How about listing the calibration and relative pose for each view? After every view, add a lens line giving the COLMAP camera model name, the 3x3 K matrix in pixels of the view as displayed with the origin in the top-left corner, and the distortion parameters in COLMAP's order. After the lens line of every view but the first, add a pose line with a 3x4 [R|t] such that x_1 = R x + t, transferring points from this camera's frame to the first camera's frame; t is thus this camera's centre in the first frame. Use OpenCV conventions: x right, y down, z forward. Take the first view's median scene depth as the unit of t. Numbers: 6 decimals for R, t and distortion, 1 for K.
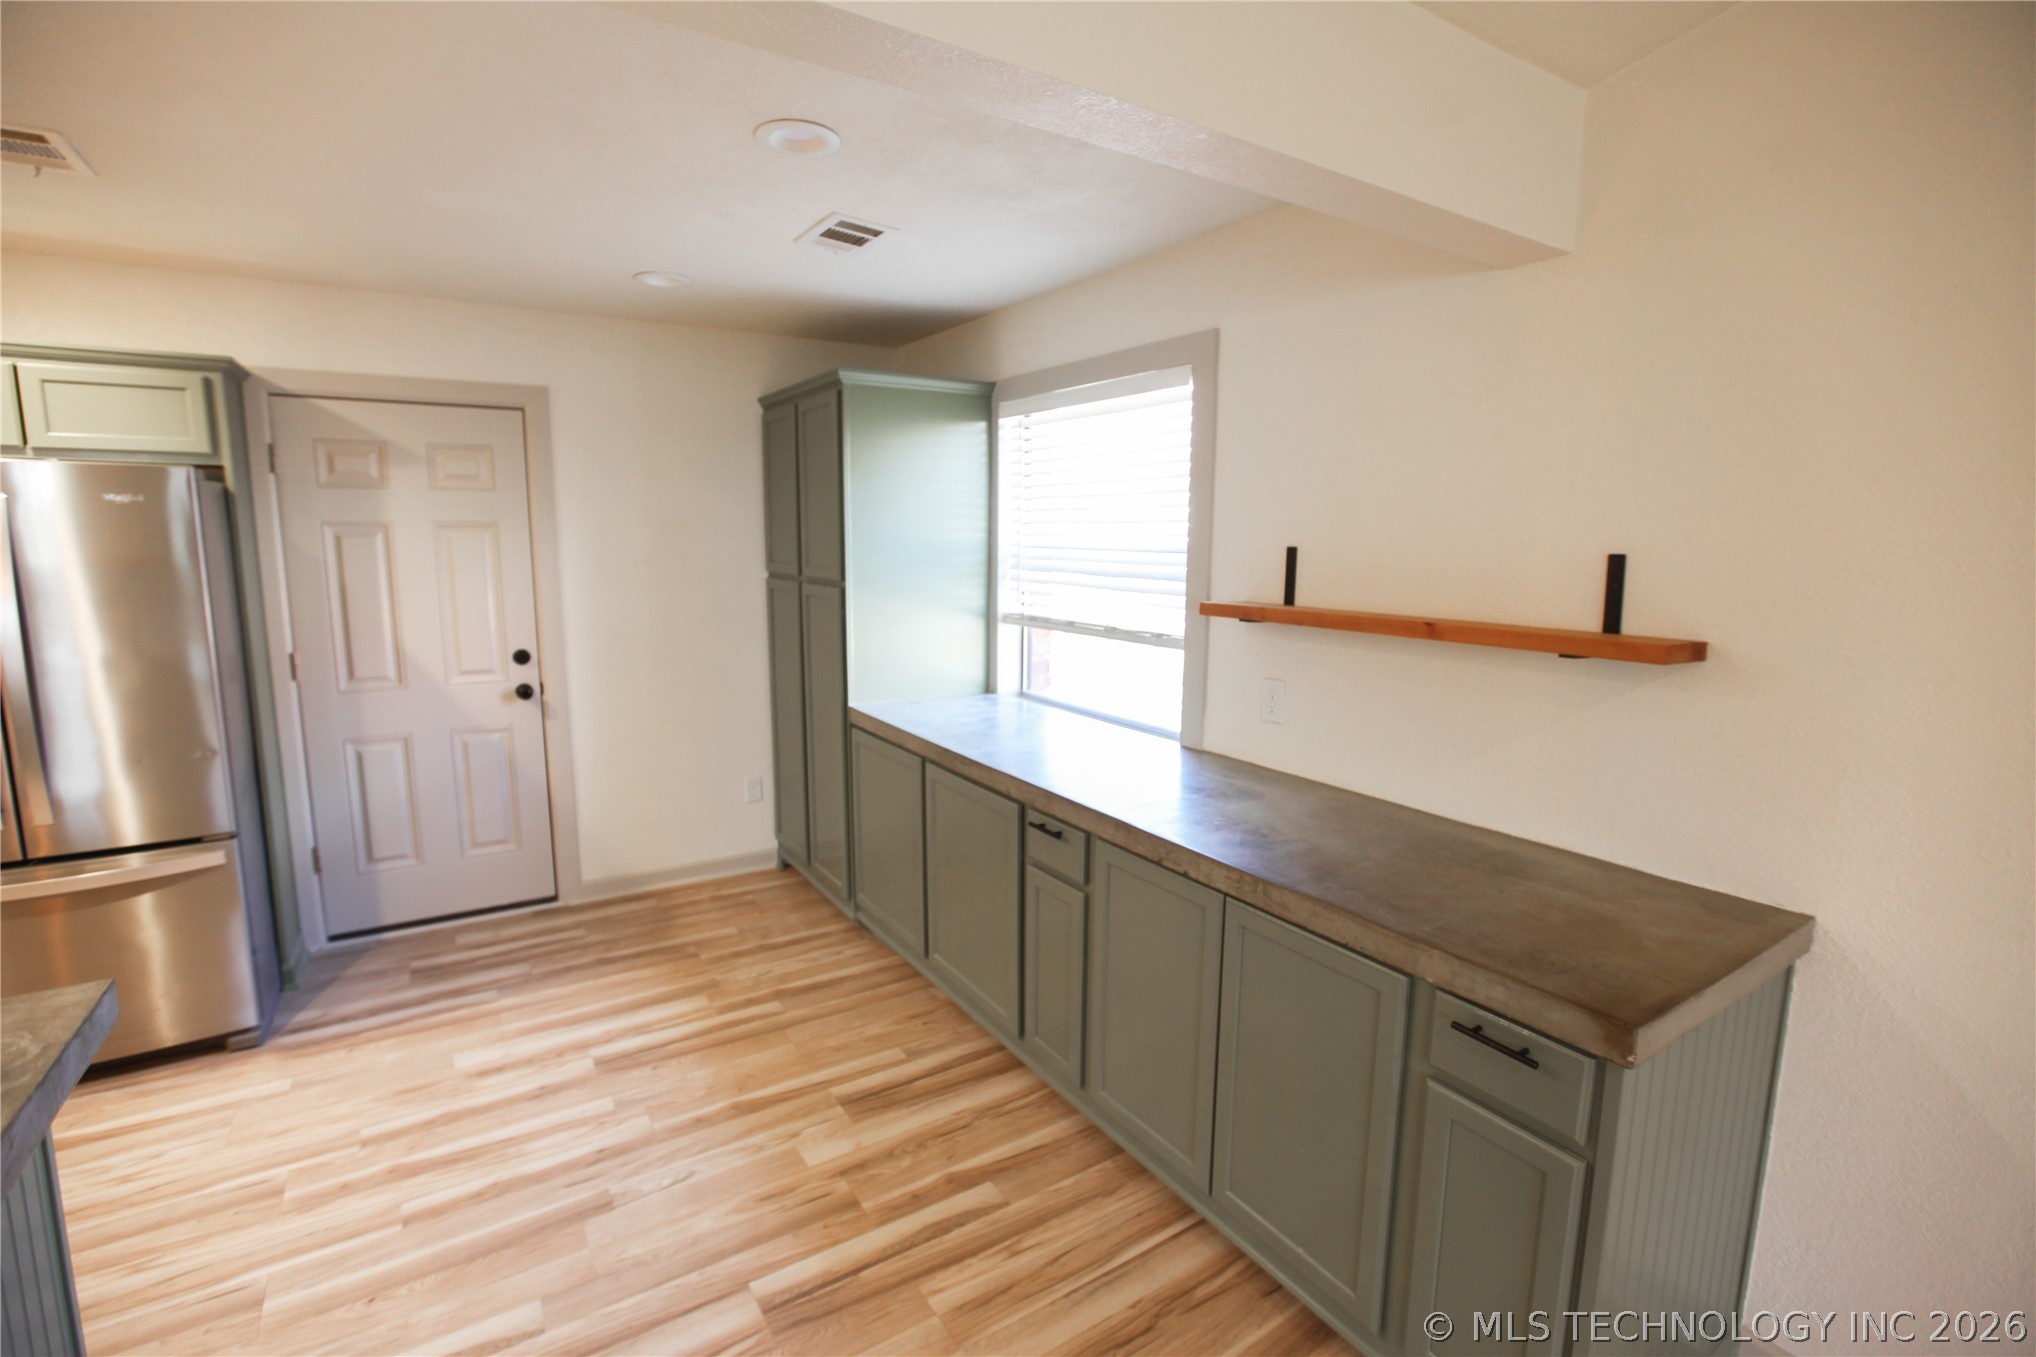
lens RADIAL K [[927.1, 0, 1015.8], [0, 927.1, 675.3], [0, 0, 1]] dist [-0.044044, 0.012261]
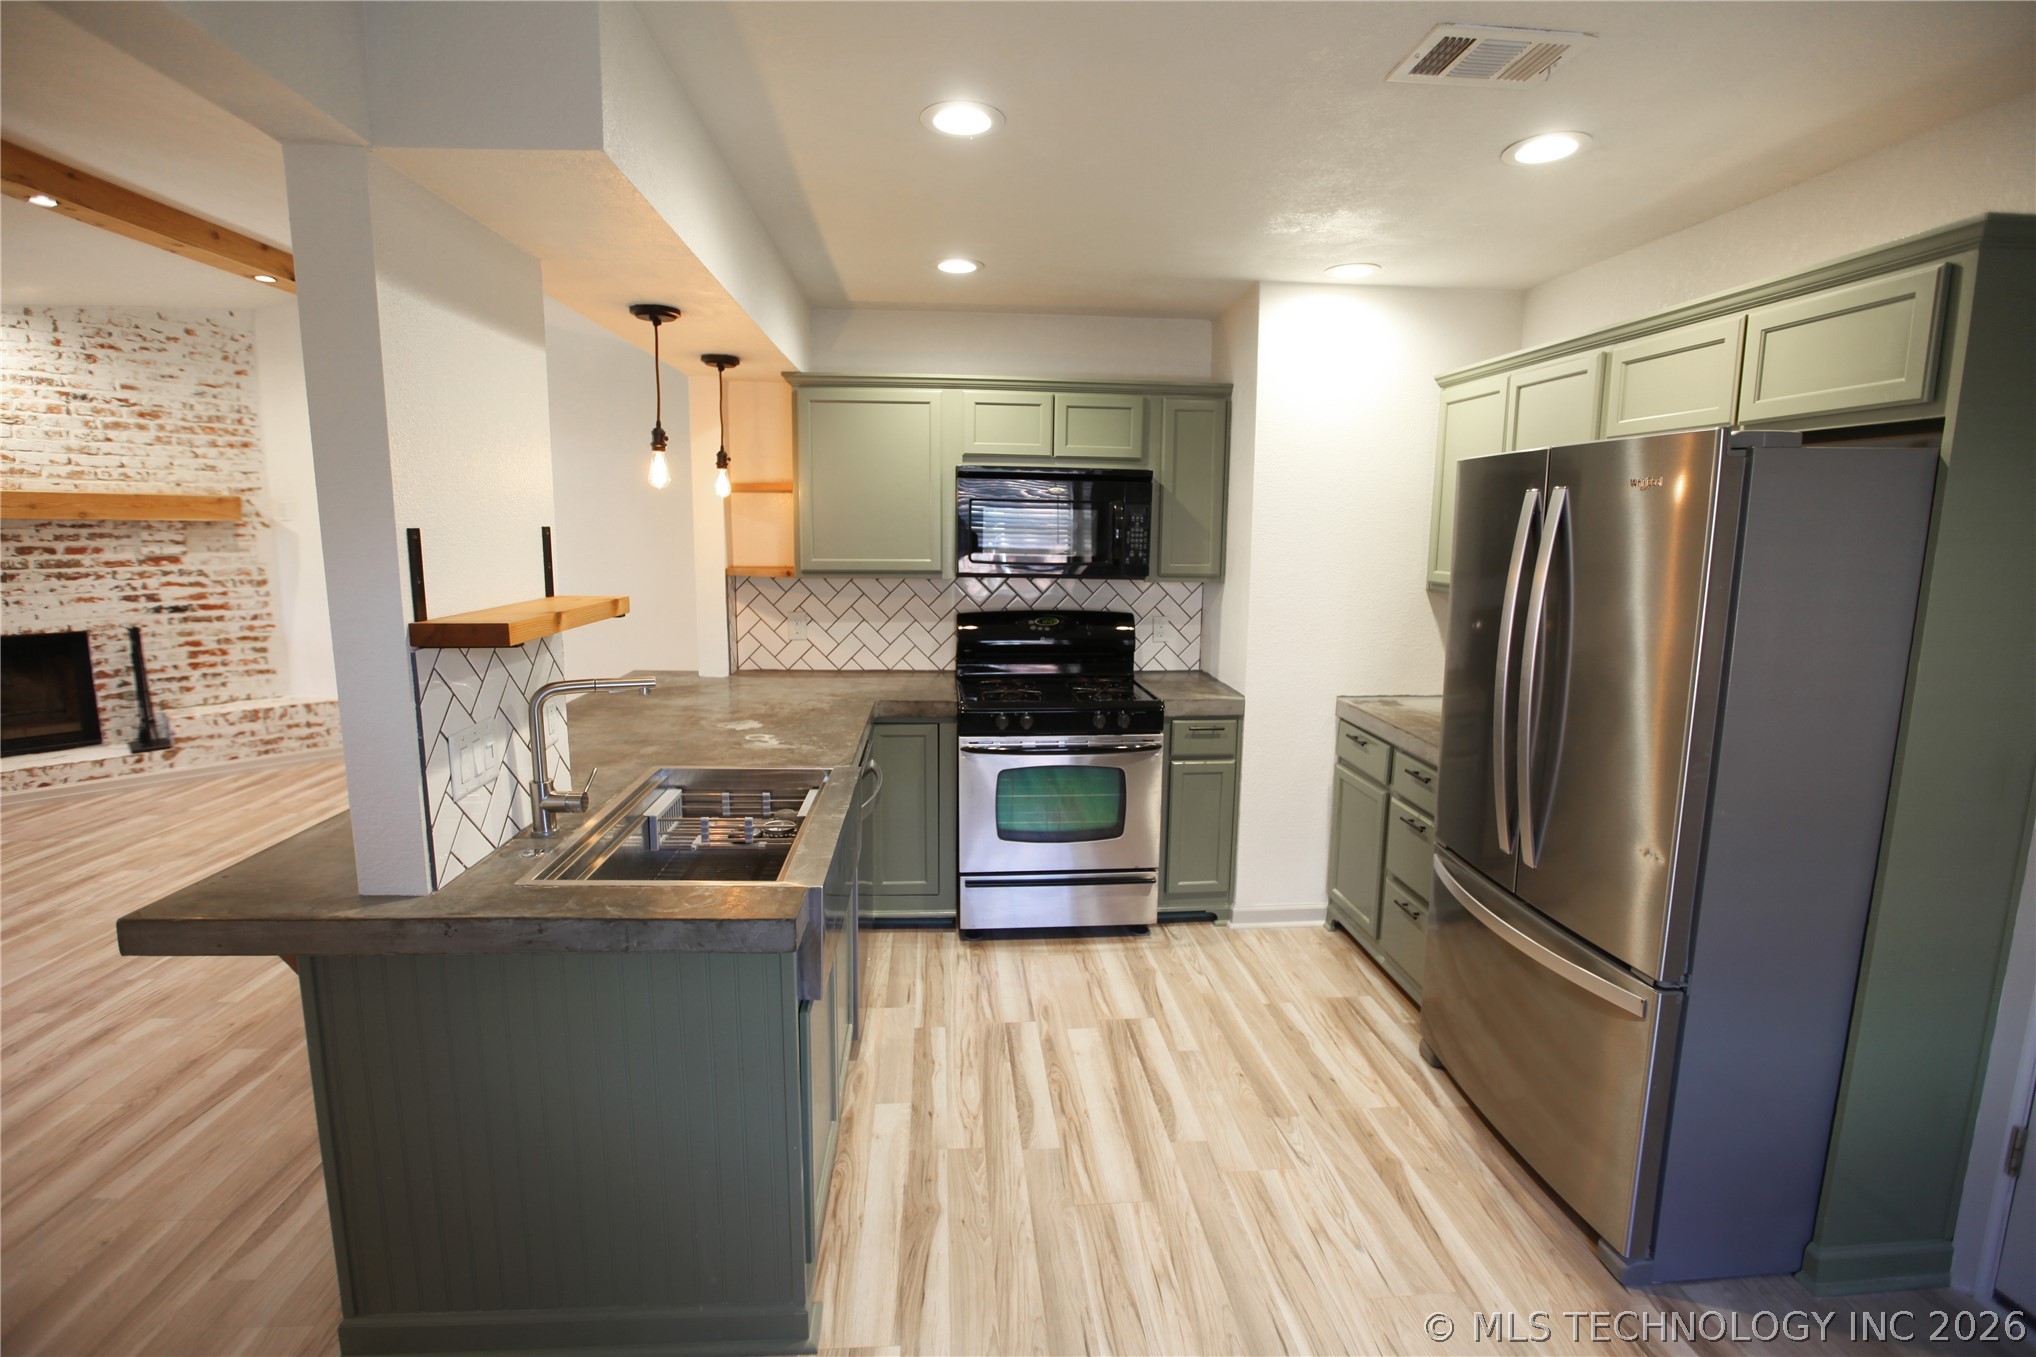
lens RADIAL K [[927.1, 0, 1019.0], [0, 927.1, 670.5], [0, 0, 1]] dist [-0.044044, 0.012261]
pose [[-0.478545, 0.121667, -0.869593, -0.074966], [-0.145272, 0.965735, 0.215063, -0.103641], [0.865962, 0.229245, -0.444473, 0.703659]]
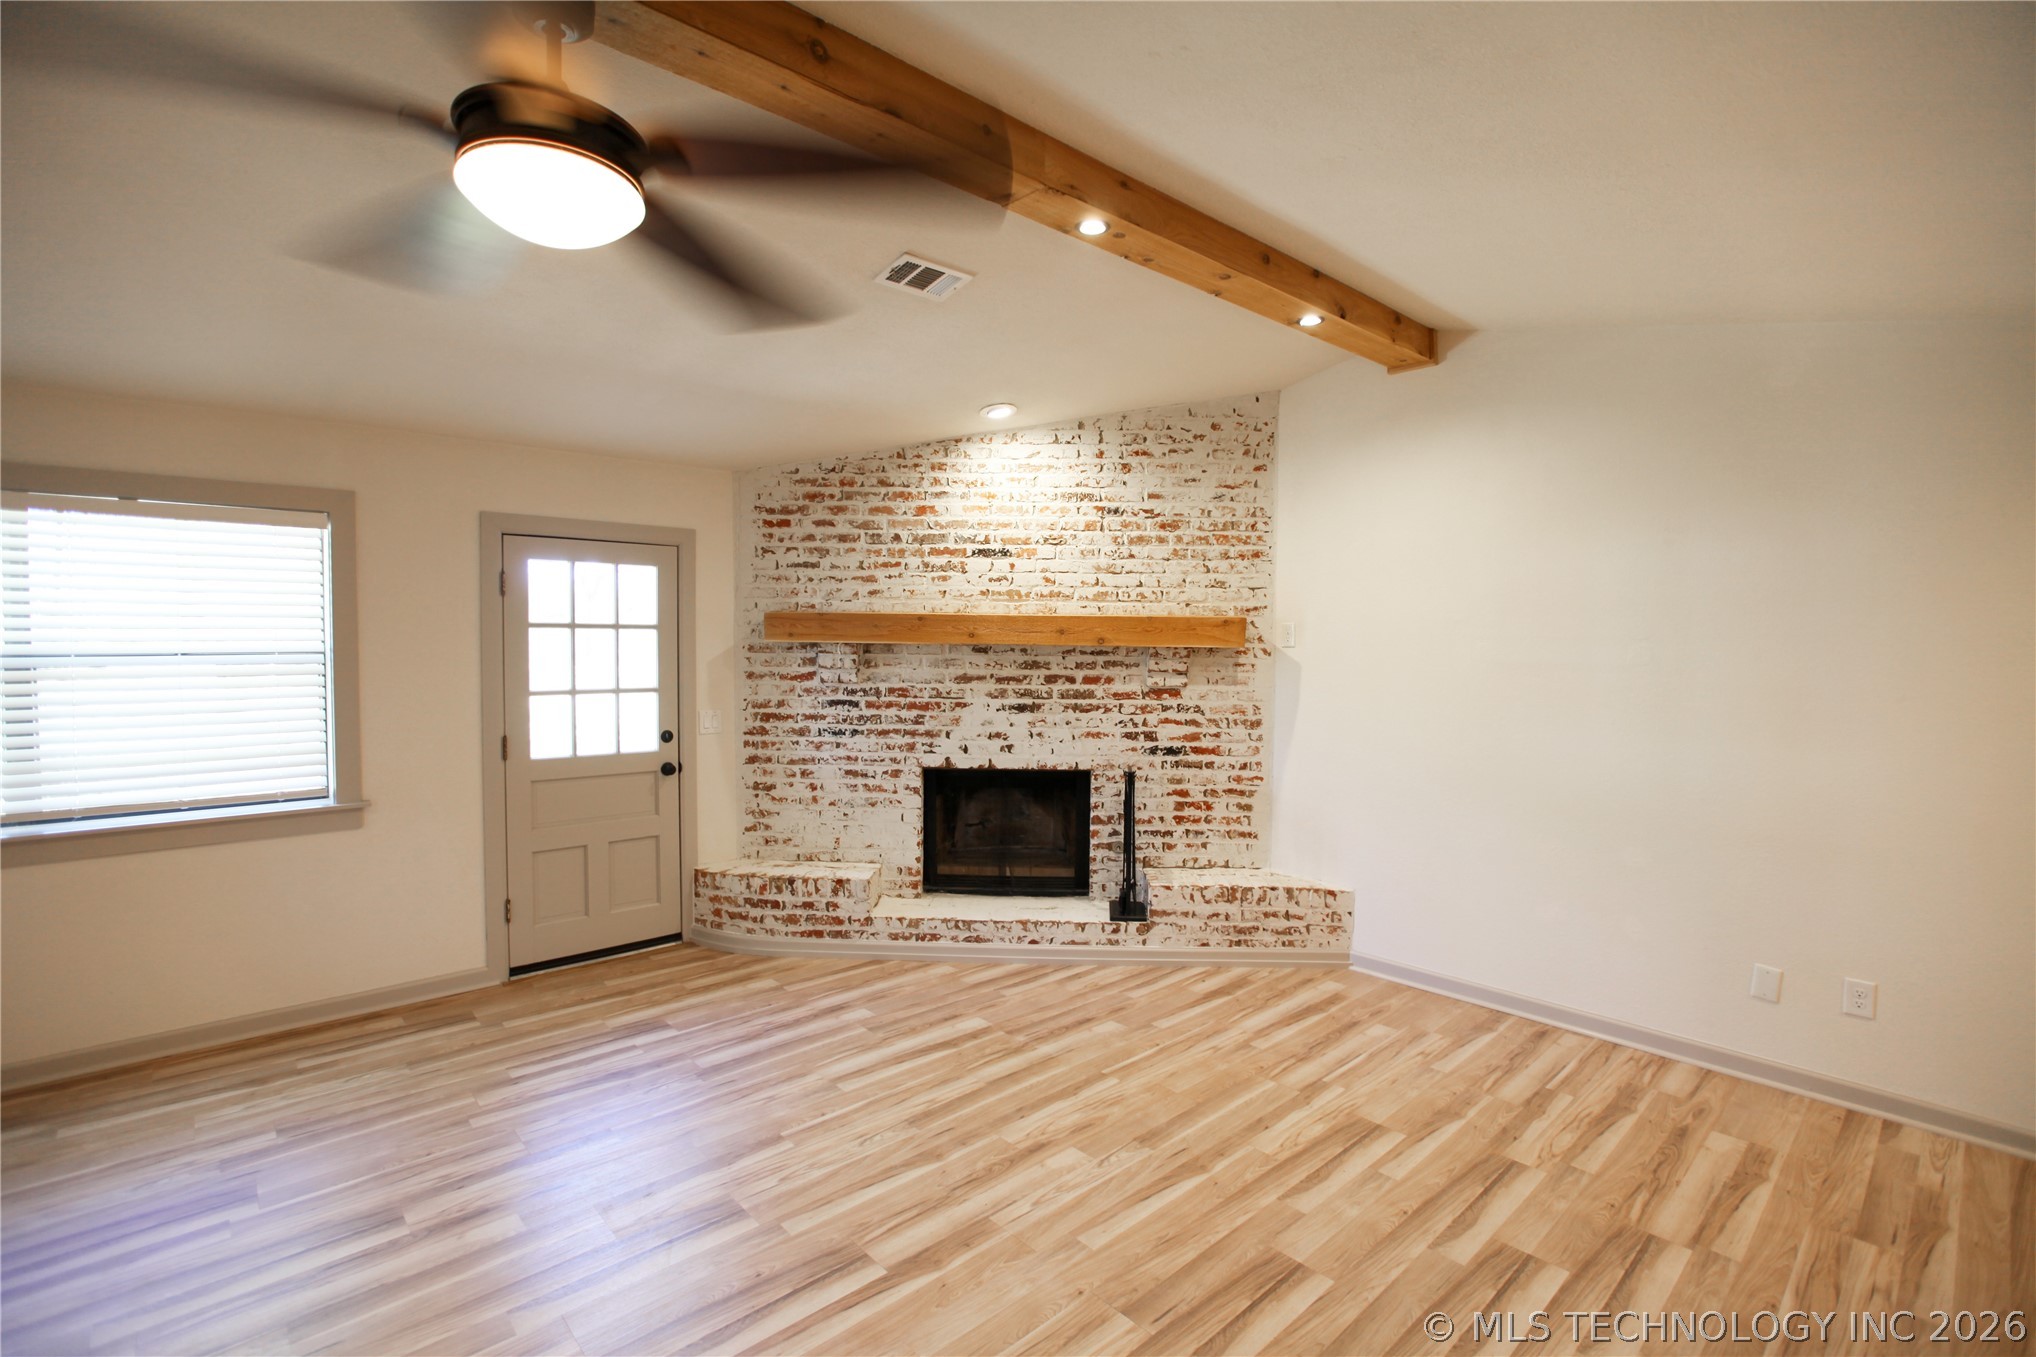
lens RADIAL K [[927.1, 0, 1011.7], [0, 927.1, 677.7], [0, 0, 1]] dist [-0.044044, 0.012261]
pose [[-0.987527, -0.008396, -0.157228, -0.328569], [-0.037726, 0.982107, 0.184507, 0.006274], [0.152866, 0.188137, -0.970173, -0.101784]]
